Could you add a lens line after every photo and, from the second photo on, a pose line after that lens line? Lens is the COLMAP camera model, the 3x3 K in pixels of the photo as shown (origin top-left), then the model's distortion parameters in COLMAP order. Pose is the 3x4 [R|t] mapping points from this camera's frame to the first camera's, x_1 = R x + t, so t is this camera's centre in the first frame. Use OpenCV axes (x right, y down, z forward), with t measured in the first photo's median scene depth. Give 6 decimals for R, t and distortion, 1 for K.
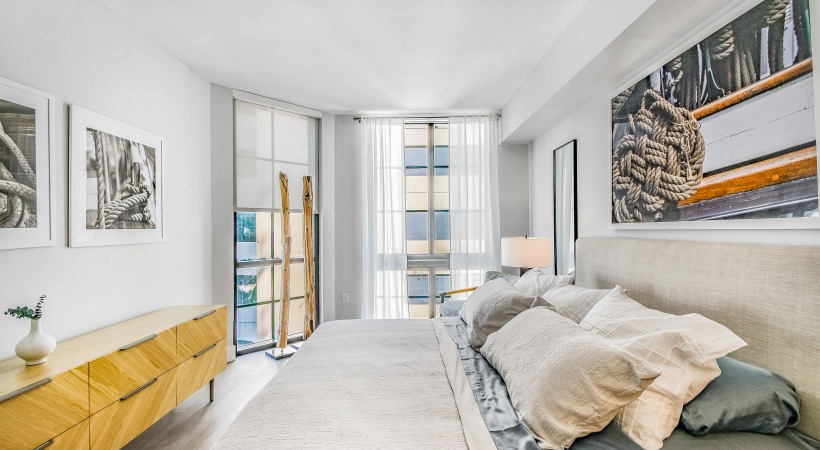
lens RADIAL K [[374.0, 0, 410.0], [0, 374.0, 225.0], [0, 0, 1]] dist [0.031747, -0.026790]
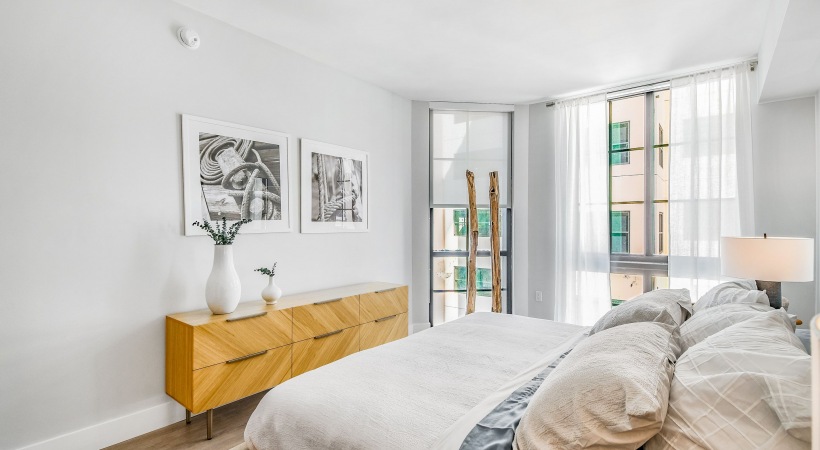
lens RADIAL K [[388.7, 0, 410.0], [0, 388.7, 225.0], [0, 0, 1]] dist [0.034332, -0.030917]
pose [[0.776934, 0.008179, -0.629529, 0.369467], [-0.001864, 0.999941, 0.010691, 0.007484], [0.629579, -0.007133, 0.776903, 0.049312]]
